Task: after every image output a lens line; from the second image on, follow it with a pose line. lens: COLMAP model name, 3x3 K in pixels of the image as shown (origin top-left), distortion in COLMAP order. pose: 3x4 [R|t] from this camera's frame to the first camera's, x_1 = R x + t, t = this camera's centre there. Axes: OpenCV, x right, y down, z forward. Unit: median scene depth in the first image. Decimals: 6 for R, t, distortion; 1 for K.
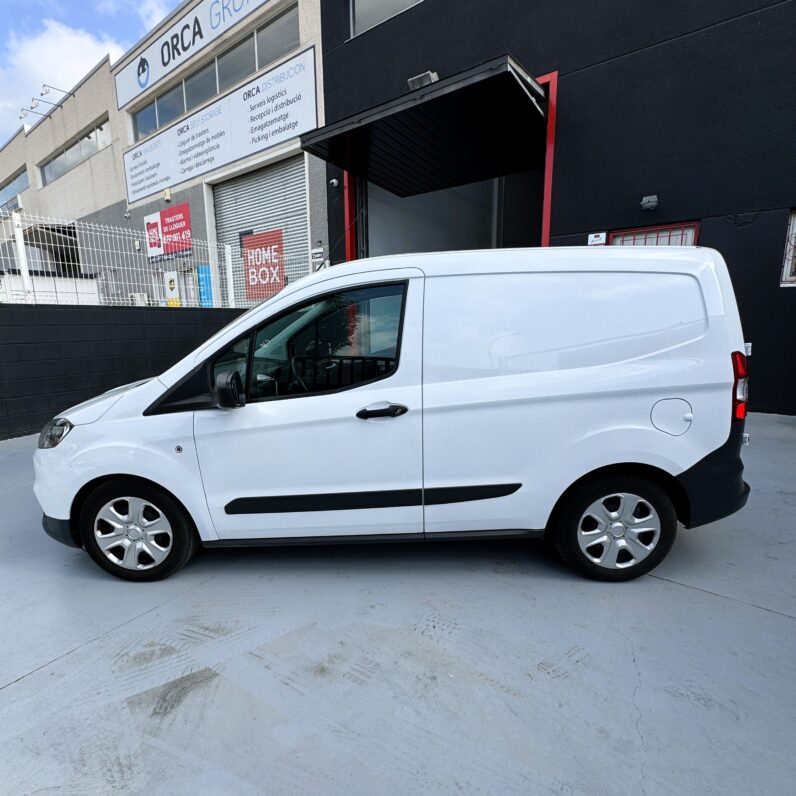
lens RADIAL K [[400.4, 0, 398.0], [0, 400.4, 398.0], [0, 0, 1]] dist [-0.001882, -0.000589]
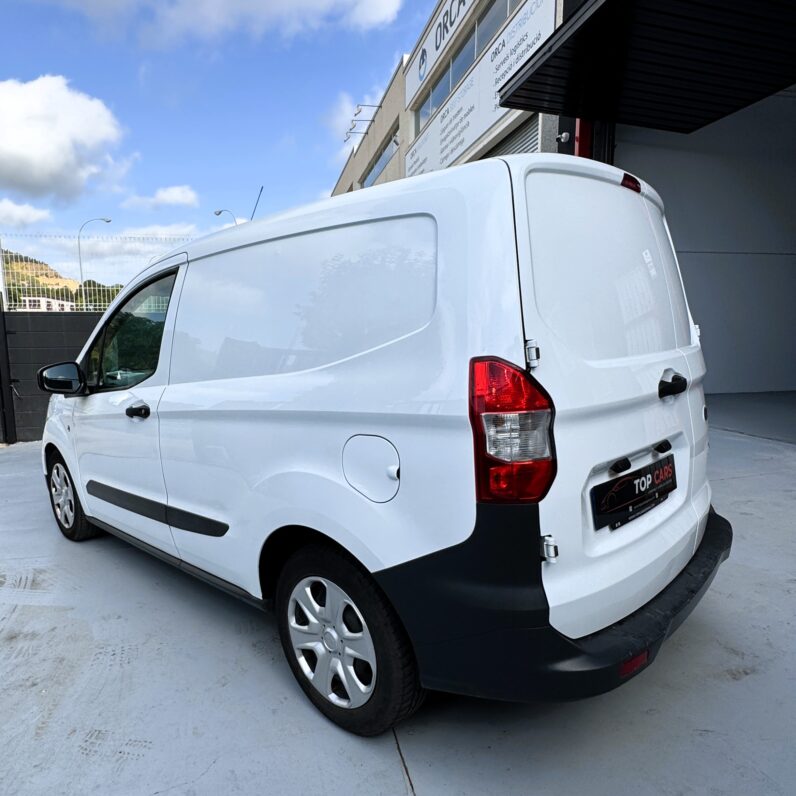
lens RADIAL K [[529.1, 0, 399.1], [0, 529.1, 415.7], [0, 0, 1]] dist [-0.000489, -0.000665]
pose [[0.763401, 0.097844, -0.638472, 0.240481], [-0.118241, 0.992926, 0.010786, -0.007802], [0.635011, 0.067259, 0.769570, 0.087824]]
